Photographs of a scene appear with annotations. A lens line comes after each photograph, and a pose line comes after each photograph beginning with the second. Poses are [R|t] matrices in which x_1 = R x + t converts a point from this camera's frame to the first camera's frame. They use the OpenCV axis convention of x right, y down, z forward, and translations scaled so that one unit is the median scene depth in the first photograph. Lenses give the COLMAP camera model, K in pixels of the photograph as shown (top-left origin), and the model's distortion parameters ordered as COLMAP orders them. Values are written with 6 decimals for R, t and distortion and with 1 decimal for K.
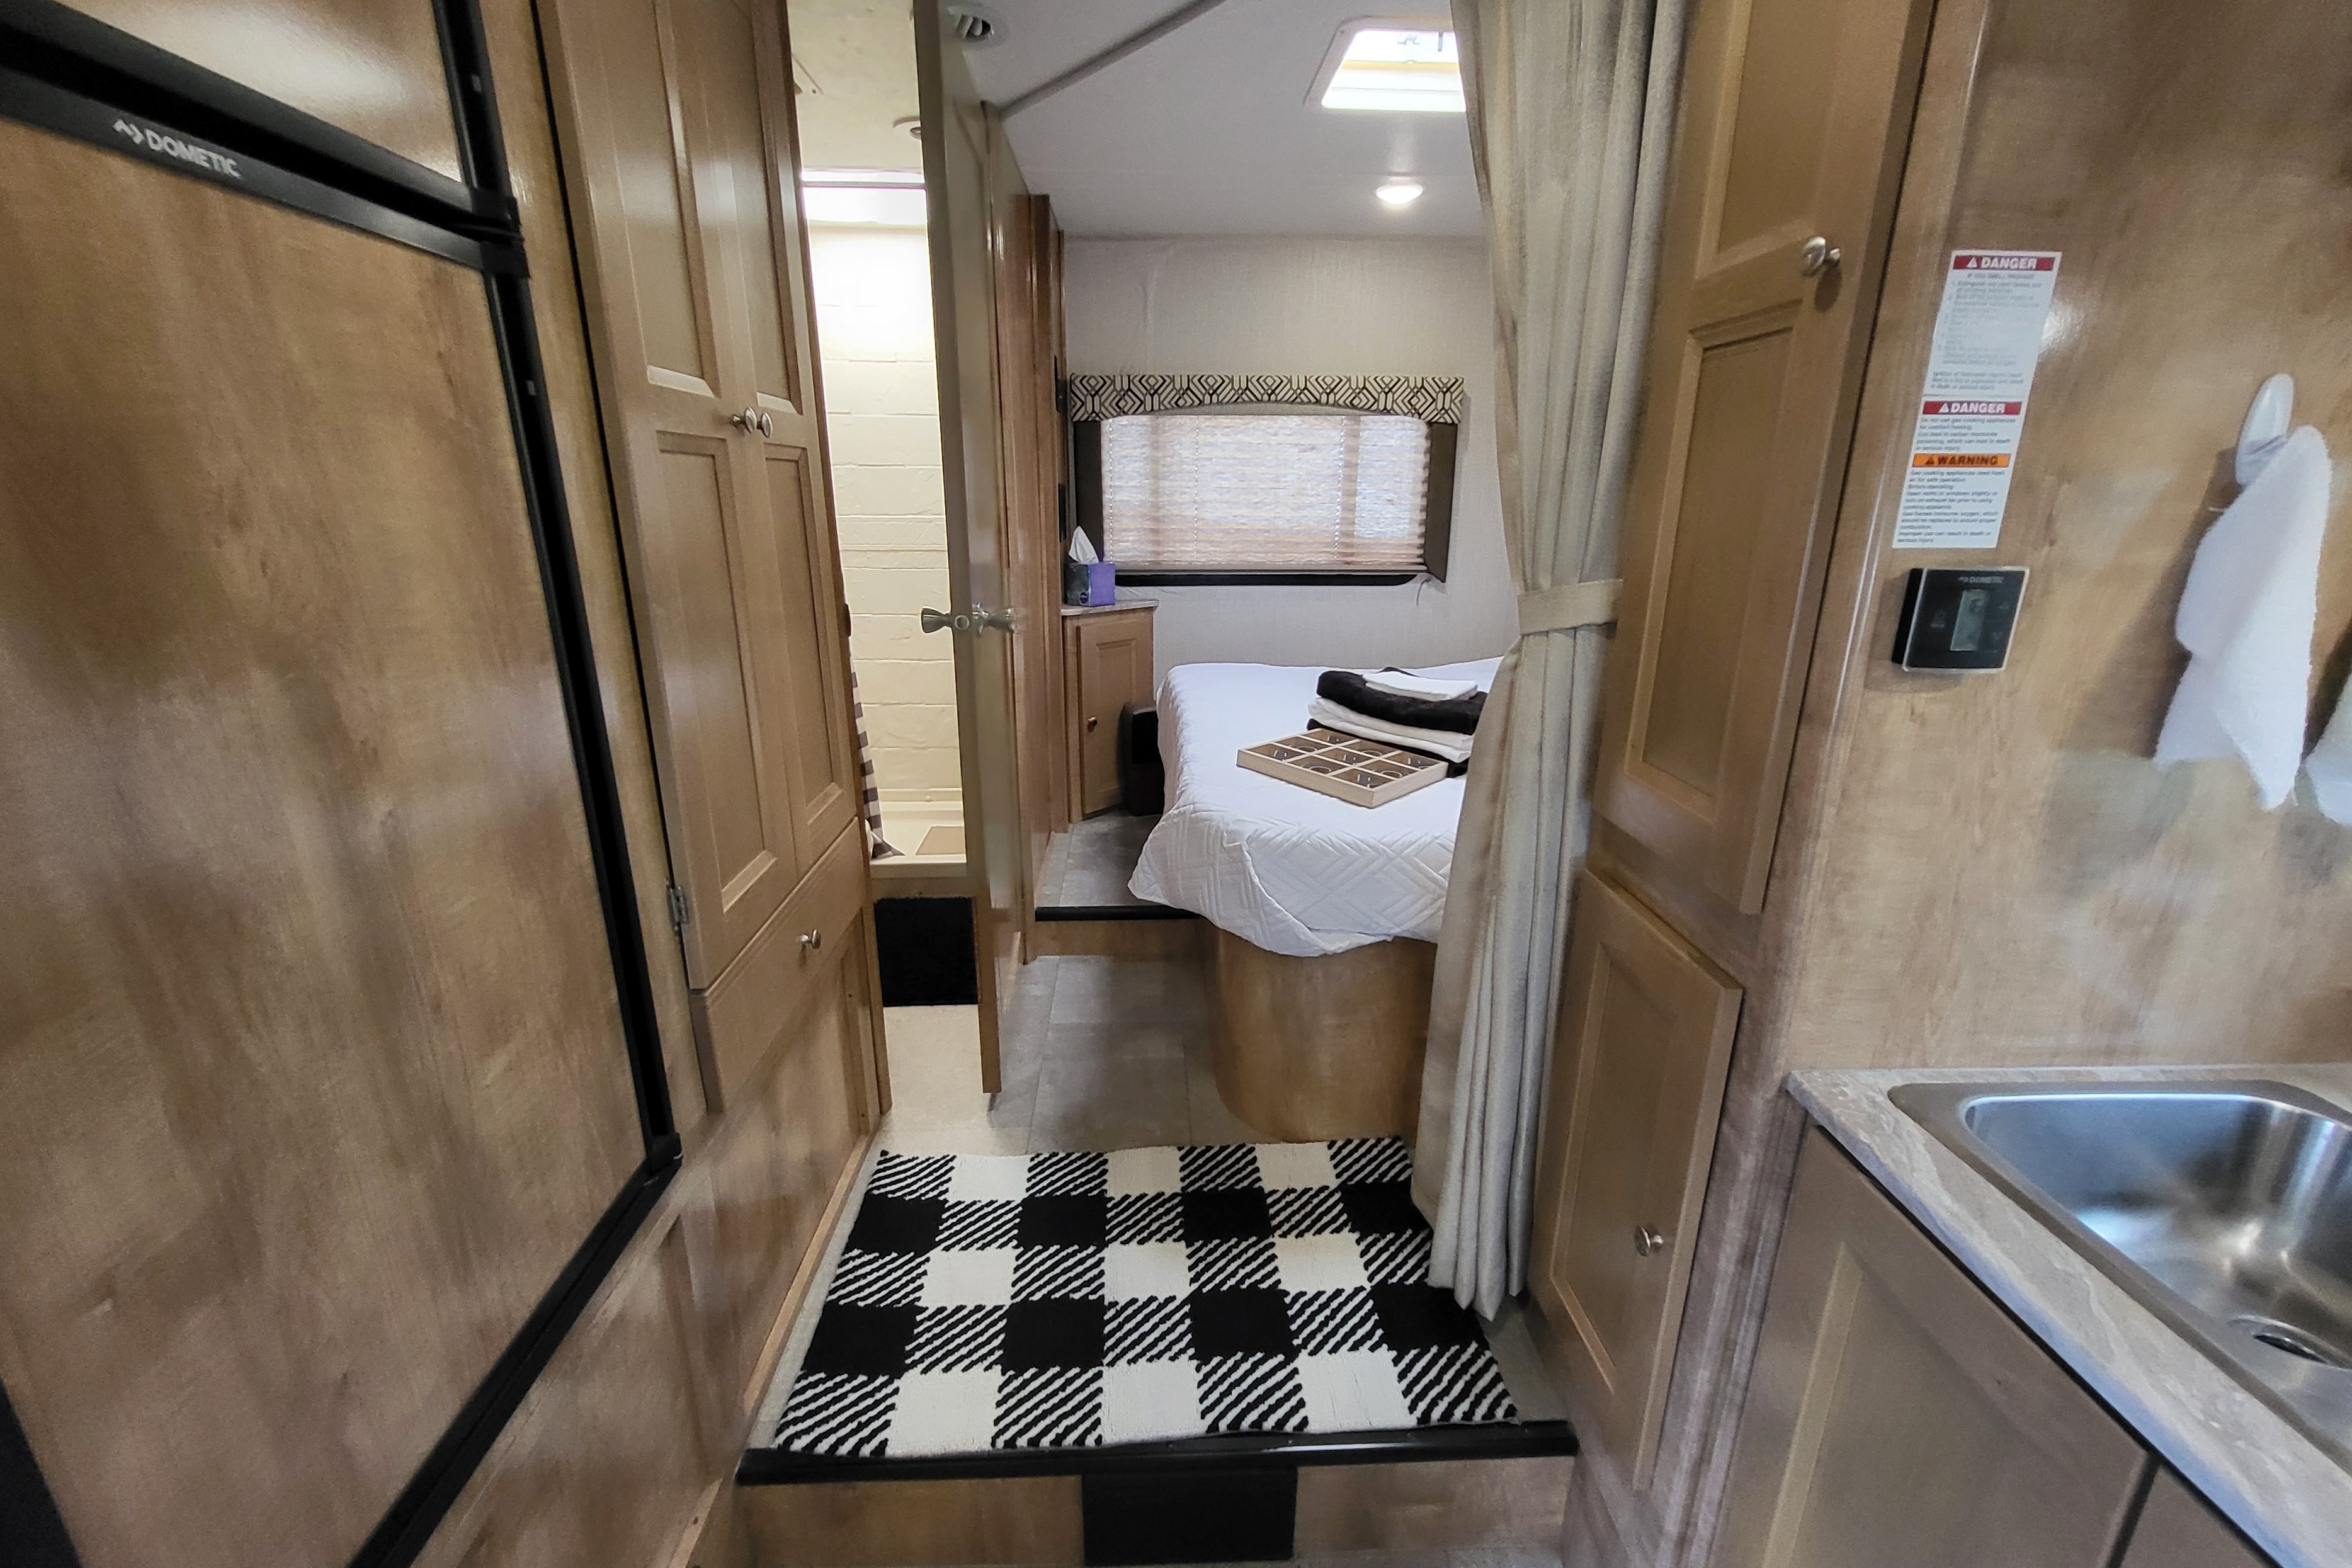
lens RADIAL K [[981.9, 0, 1182.2], [0, 981.9, 784.6], [0, 0, 1]] dist [0.000498, 0.000155]
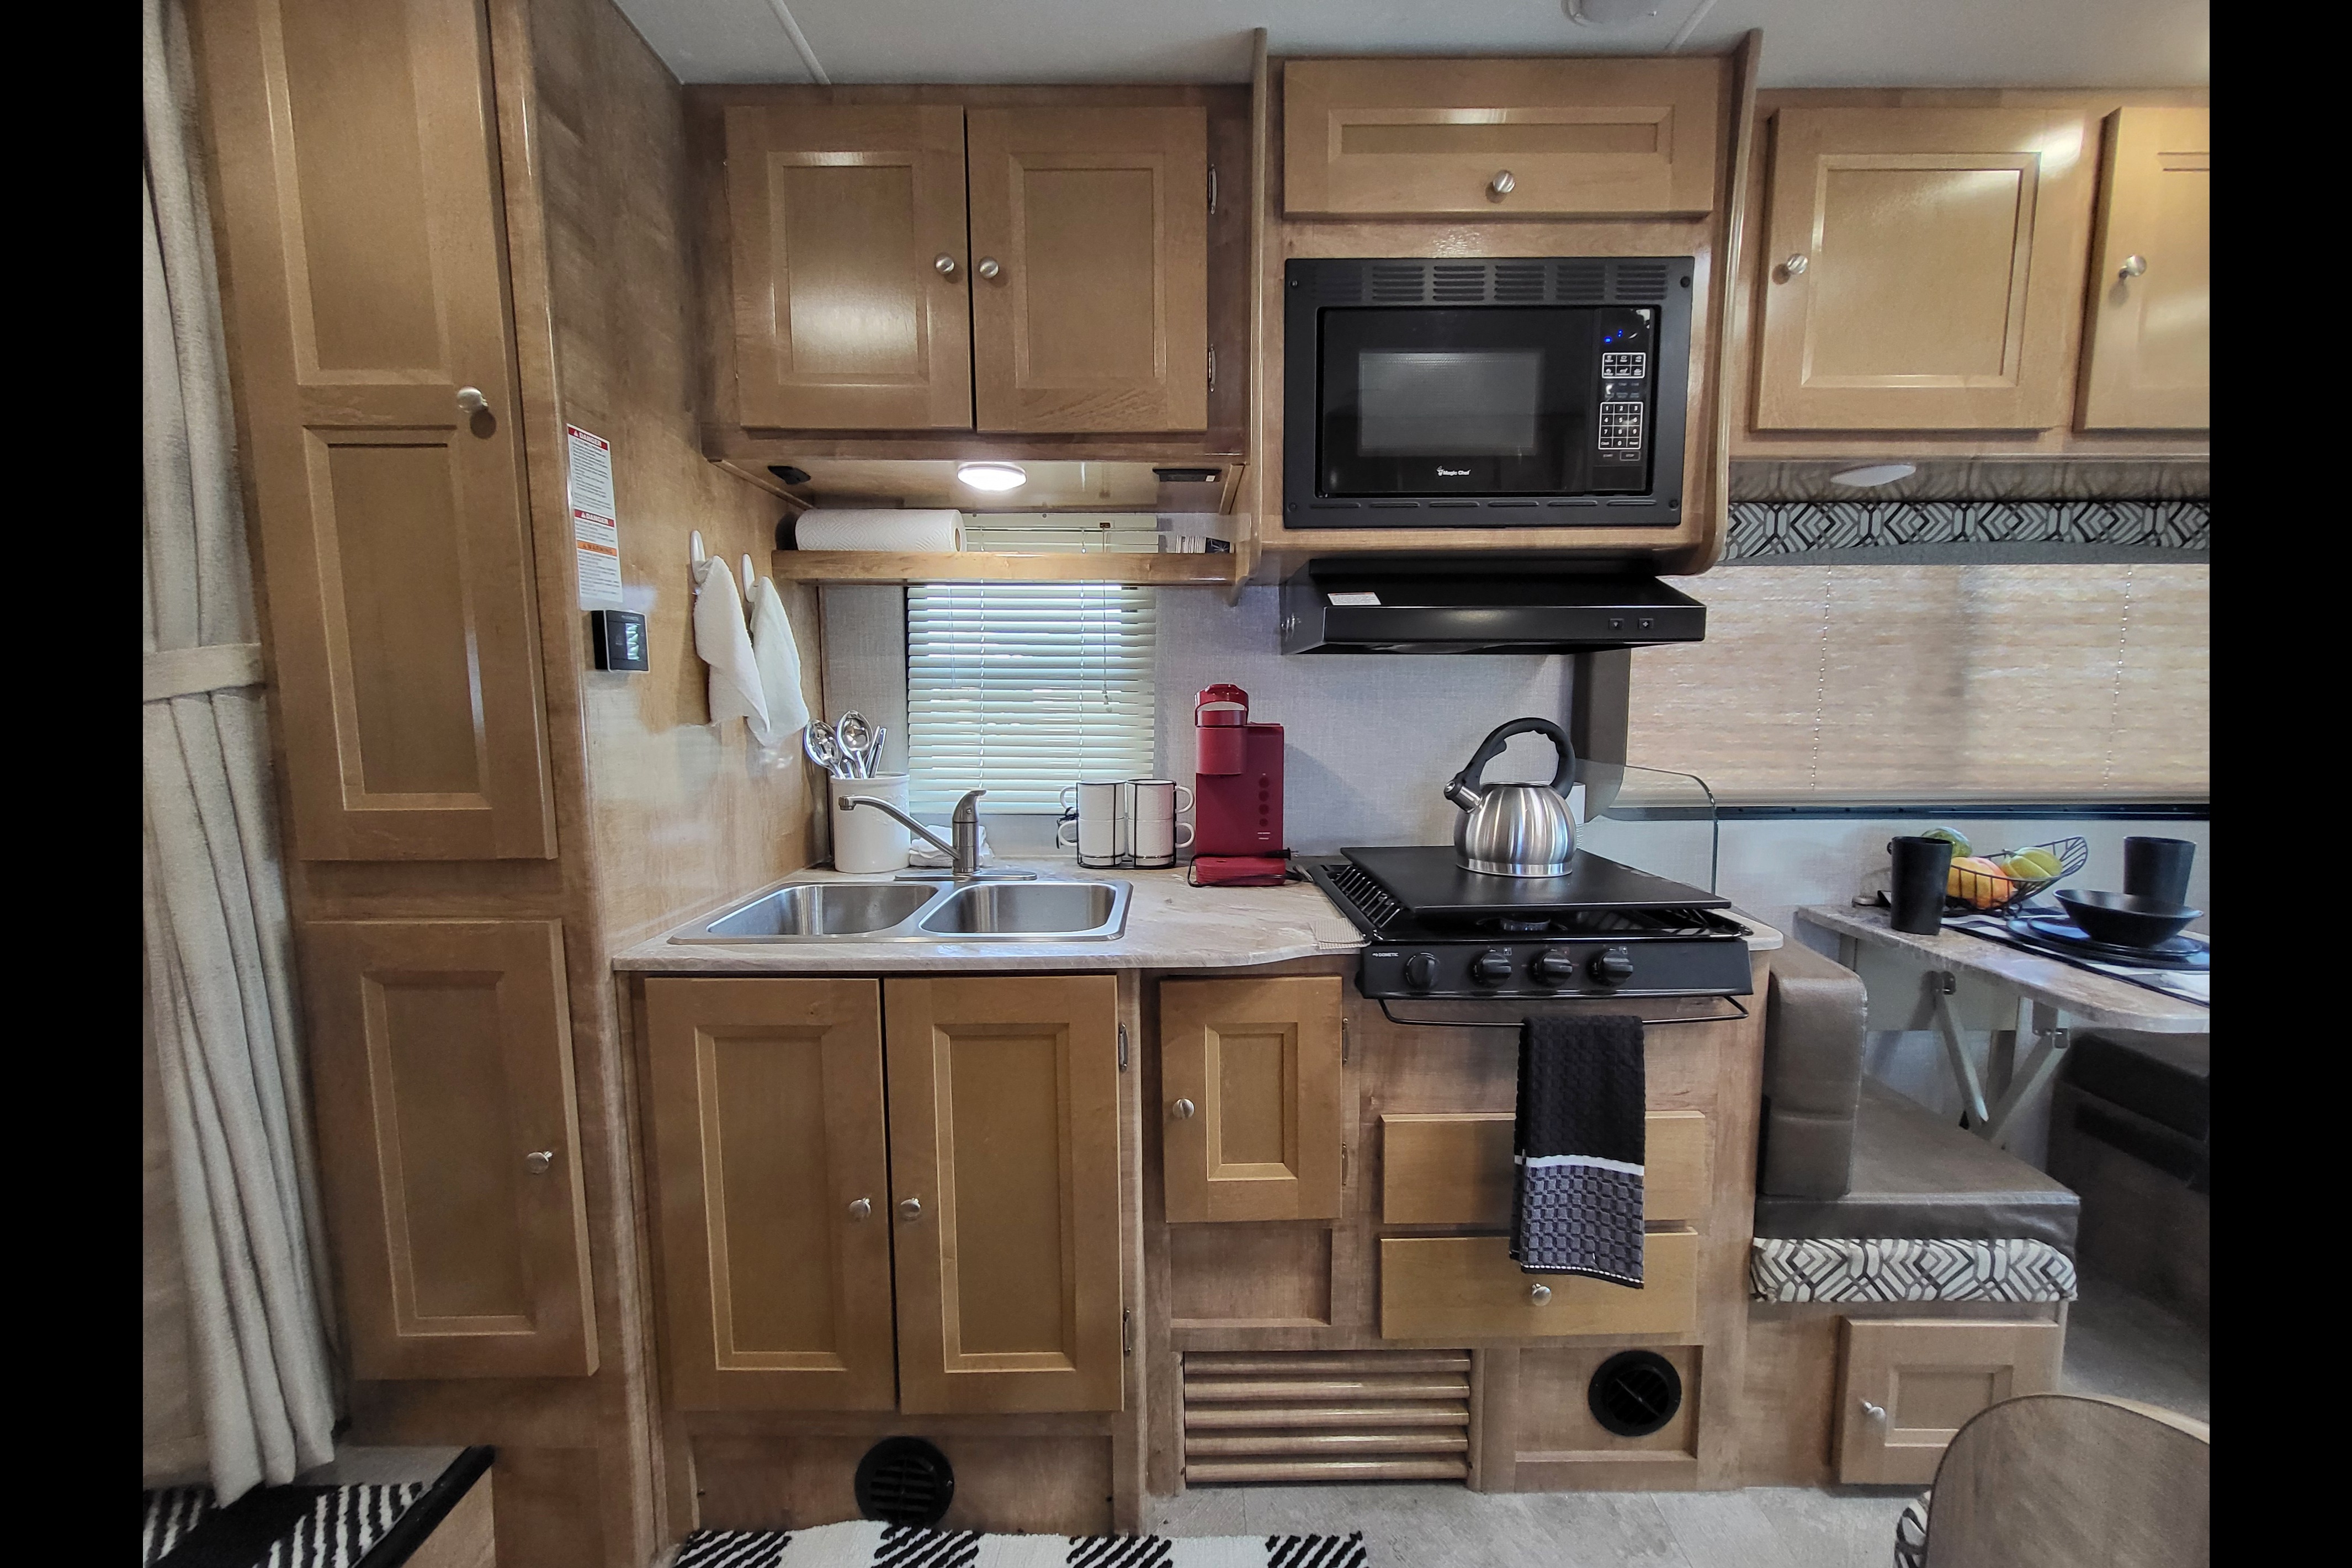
lens RADIAL K [[868.0, 0, 1181.6], [0, 868.0, 776.1], [0, 0, 1]] dist [0.000372, 0.000184]
pose [[0.050134, -0.113825, 0.992235, -0.339111], [0.288455, 0.952796, 0.094727, 0.095085], [-0.956180, 0.281466, 0.080601, 0.017261]]
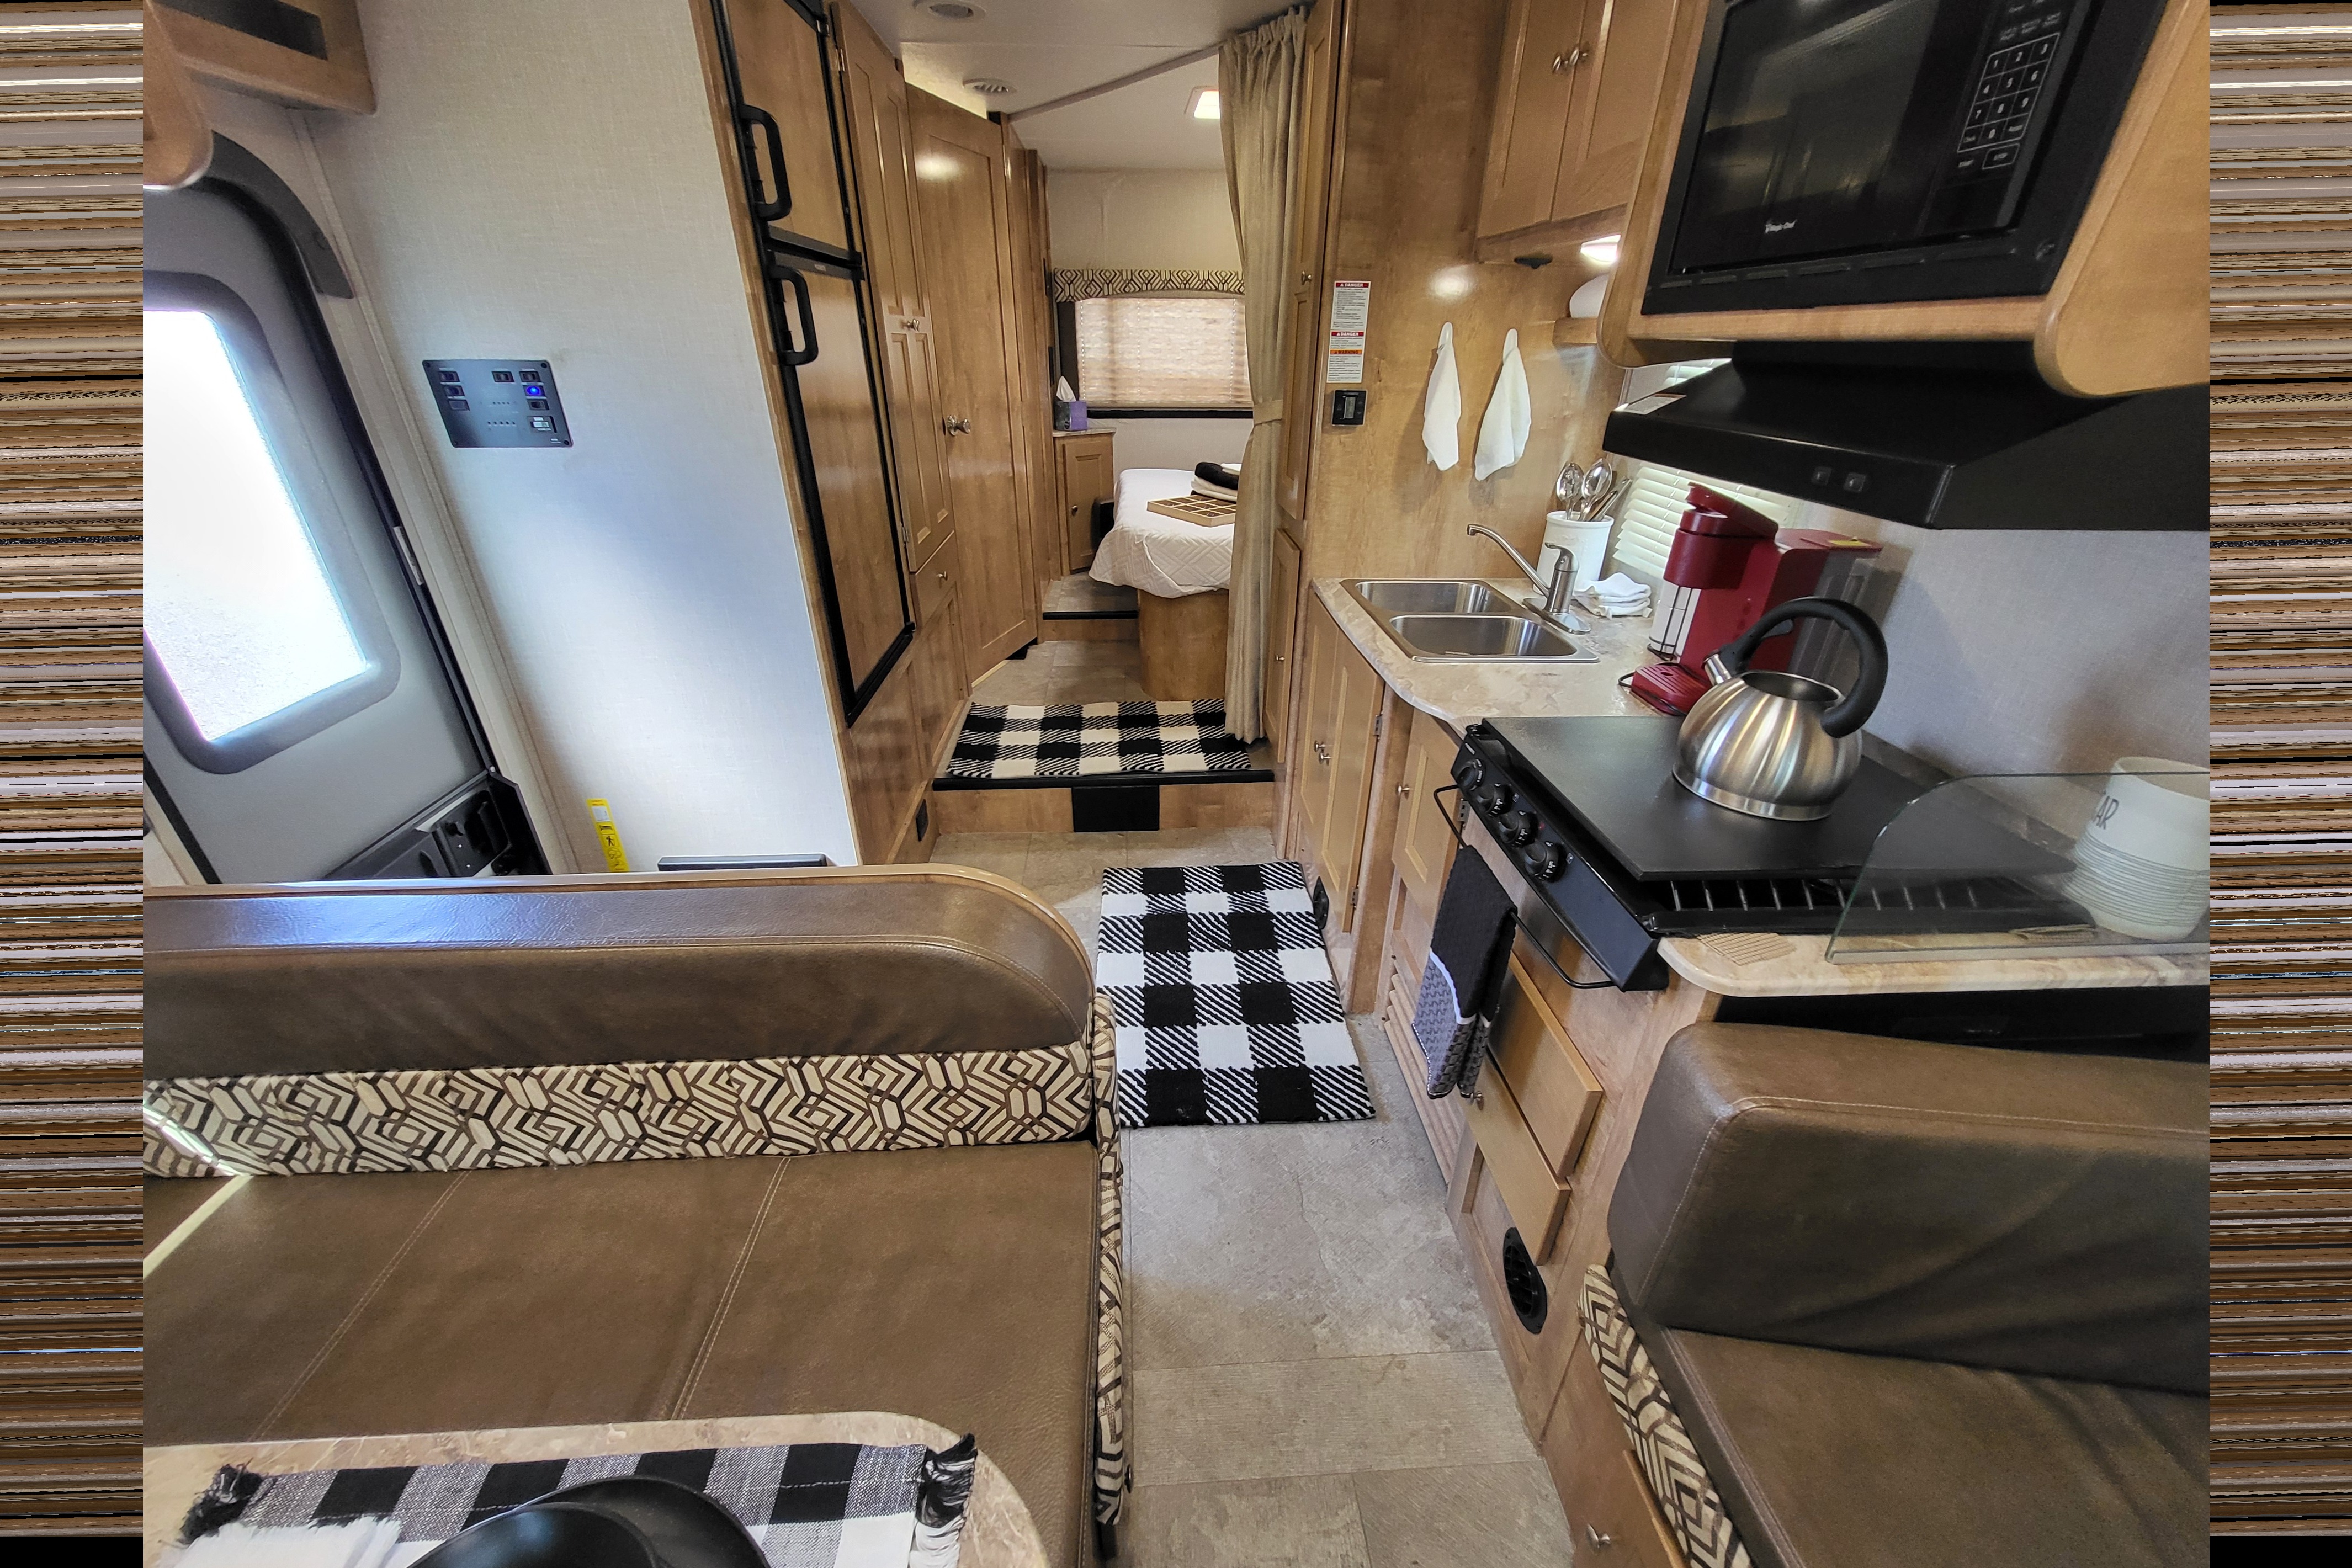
lens RADIAL K [[851.3, 0, 1176.1], [0, 851.3, 779.5], [0, 0, 1]] dist [-0.000318, 0.000104]
pose [[0.999886, -0.005232, 0.014140, 0.109271], [0.002555, 0.983084, 0.183139, 0.247420], [-0.014859, -0.183082, 0.982985, -0.925189]]
